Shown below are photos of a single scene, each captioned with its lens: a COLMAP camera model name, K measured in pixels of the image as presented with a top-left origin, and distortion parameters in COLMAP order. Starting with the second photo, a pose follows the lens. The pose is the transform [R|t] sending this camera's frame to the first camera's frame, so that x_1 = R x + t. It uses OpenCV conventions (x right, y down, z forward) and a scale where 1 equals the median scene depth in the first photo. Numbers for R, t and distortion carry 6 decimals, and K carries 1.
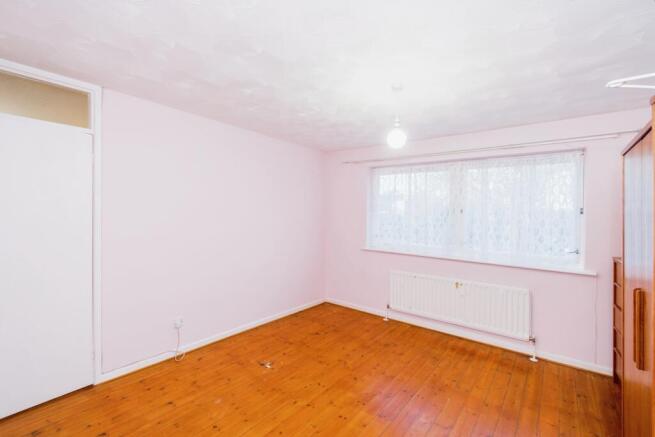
lens RADIAL K [[295.8, 0, 324.1], [0, 295.8, 214.3], [0, 0, 1]] dist [0.008522, -0.002788]
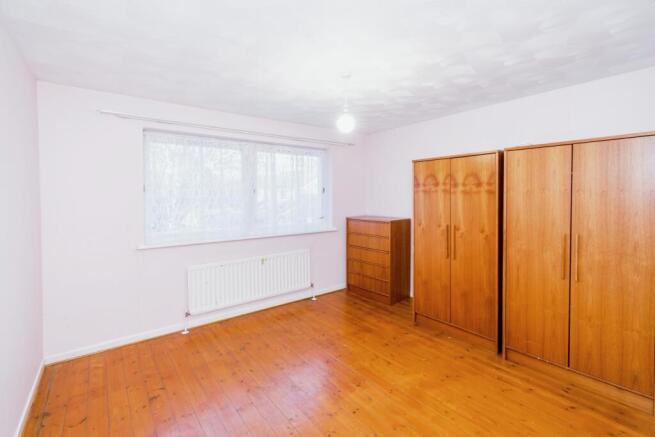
lens RADIAL K [[295.8, 0, 343.0], [0, 295.8, 196.5], [0, 0, 1]] dist [0.008522, -0.002788]
pose [[0.234454, -0.033784, 0.971540, -0.544216], [0.012312, 0.999419, 0.031783, -0.022958], [-0.972049, 0.004510, 0.234734, 0.517796]]
